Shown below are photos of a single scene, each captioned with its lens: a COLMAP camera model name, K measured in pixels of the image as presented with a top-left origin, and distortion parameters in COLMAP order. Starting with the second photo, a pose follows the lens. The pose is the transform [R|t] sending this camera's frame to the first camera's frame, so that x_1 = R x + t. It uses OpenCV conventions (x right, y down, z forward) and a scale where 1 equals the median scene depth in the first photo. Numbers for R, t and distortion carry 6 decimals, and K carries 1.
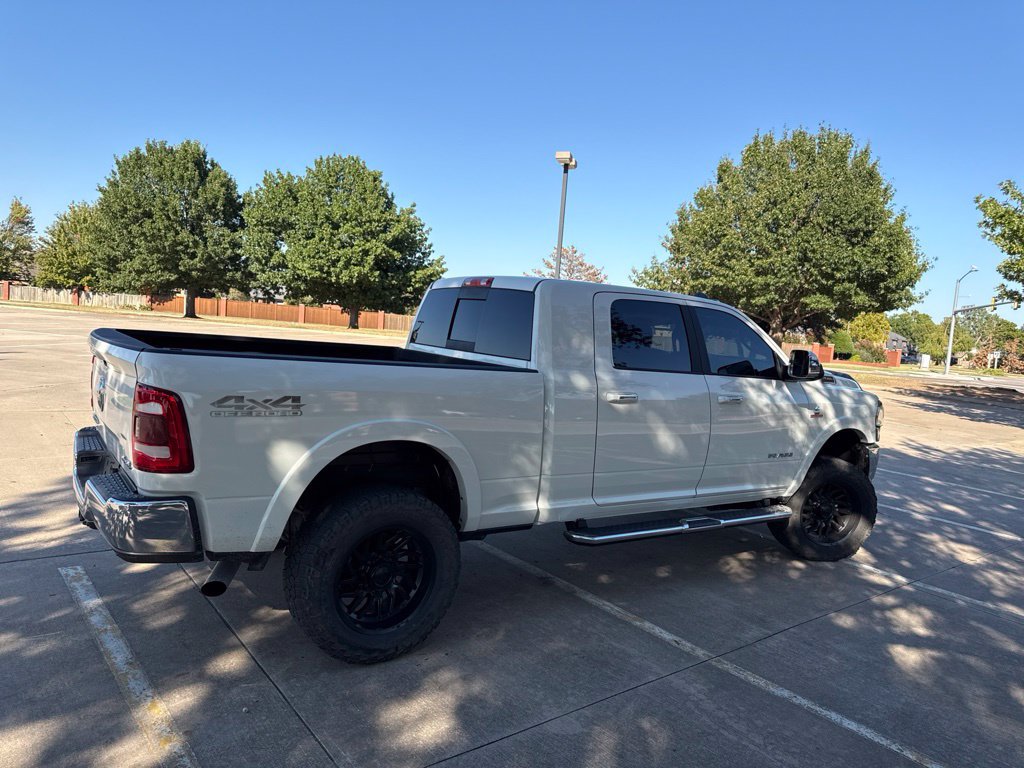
lens RADIAL K [[726.1, 0, 512.5], [0, 726.1, 388.2], [0, 0, 1]] dist [0.022755, -0.029792]
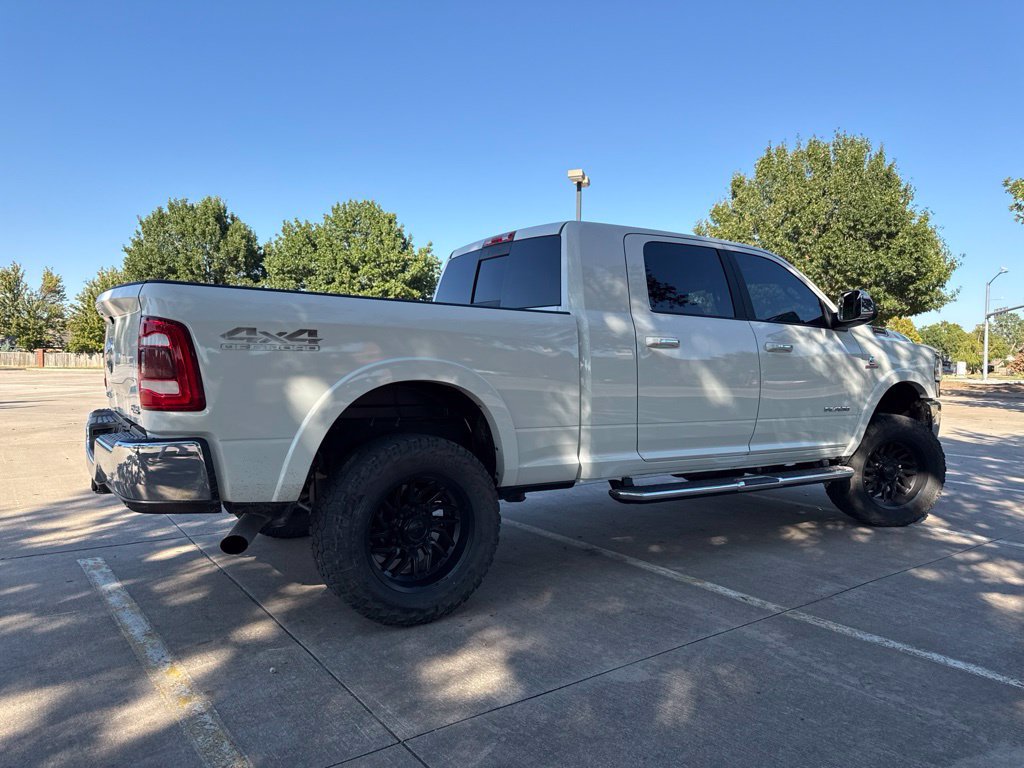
lens RADIAL K [[725.1, 0, 507.8], [0, 725.1, 393.8], [0, 0, 1]] dist [0.038392, -0.049448]
pose [[0.997160, -0.063835, -0.039969, -0.013185], [0.061984, 0.997018, -0.045958, 0.108266], [0.042783, 0.043350, 0.998143, 0.066177]]
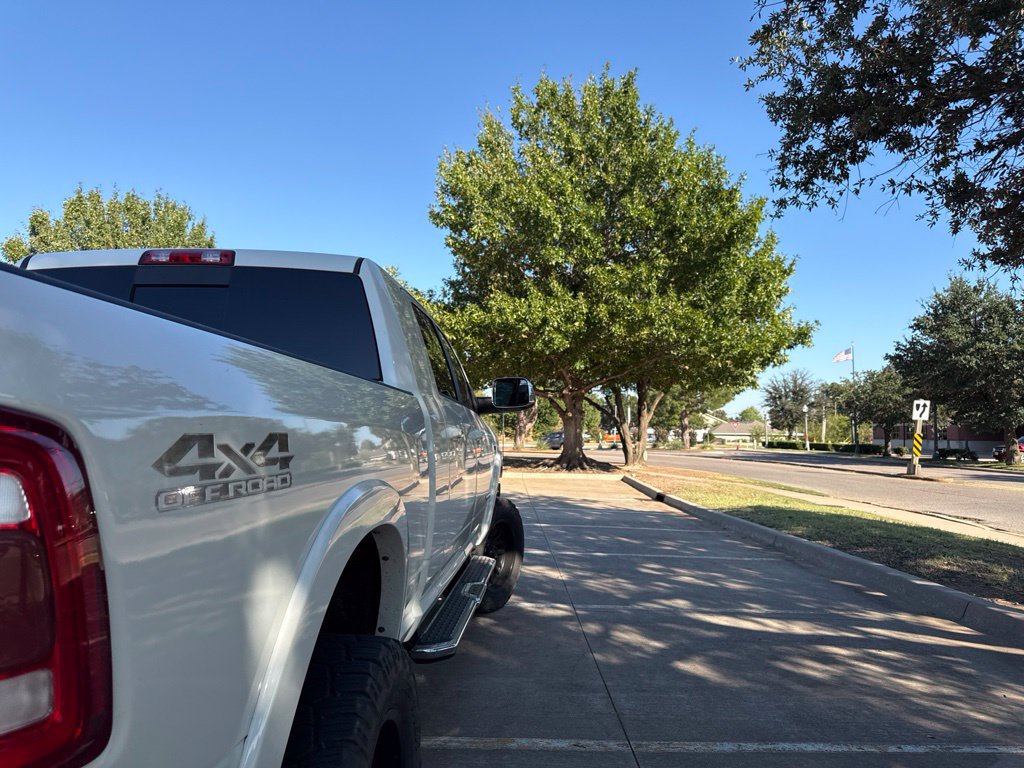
lens RADIAL K [[730.1, 0, 517.5], [0, 730.1, 380.4], [0, 0, 1]] dist [-0.001835, -0.002741]
pose [[0.622130, -0.012302, 0.782818, -0.365353], [0.102023, 0.992625, -0.065482, 0.014947], [-0.776238, 0.120603, 0.618796, 0.492009]]
